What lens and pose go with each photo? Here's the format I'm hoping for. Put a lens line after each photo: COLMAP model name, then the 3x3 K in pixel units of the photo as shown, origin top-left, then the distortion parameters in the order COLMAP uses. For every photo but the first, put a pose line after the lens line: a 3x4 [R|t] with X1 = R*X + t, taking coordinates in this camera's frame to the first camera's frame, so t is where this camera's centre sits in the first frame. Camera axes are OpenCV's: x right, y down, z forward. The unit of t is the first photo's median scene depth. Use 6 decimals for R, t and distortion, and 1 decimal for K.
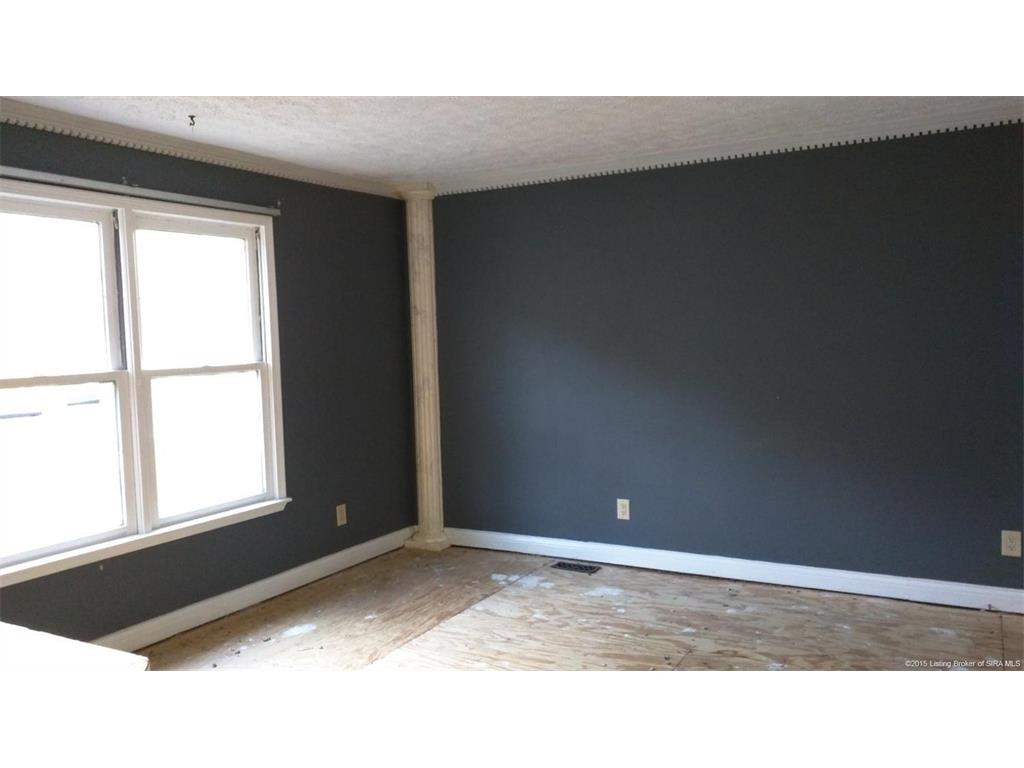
lens RADIAL K [[852.1, 0, 512.0], [0, 852.1, 384.0], [0, 0, 1]] dist [0.112218, -0.261628]
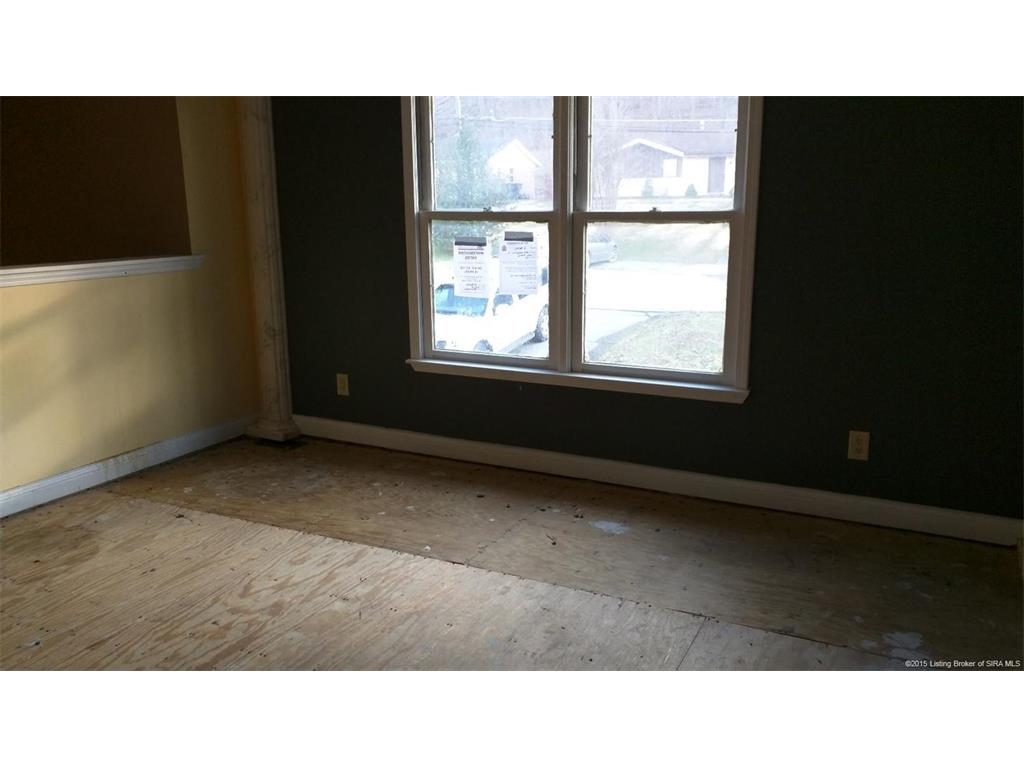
lens RADIAL K [[852.1, 0, 512.0], [0, 852.1, 384.0], [0, 0, 1]] dist [0.112218, -0.261628]
pose [[0.029068, 0.248704, -0.968143, 0.551991], [-0.047709, 0.967794, 0.247182, -0.062326], [0.998438, 0.039004, 0.039997, 0.866200]]
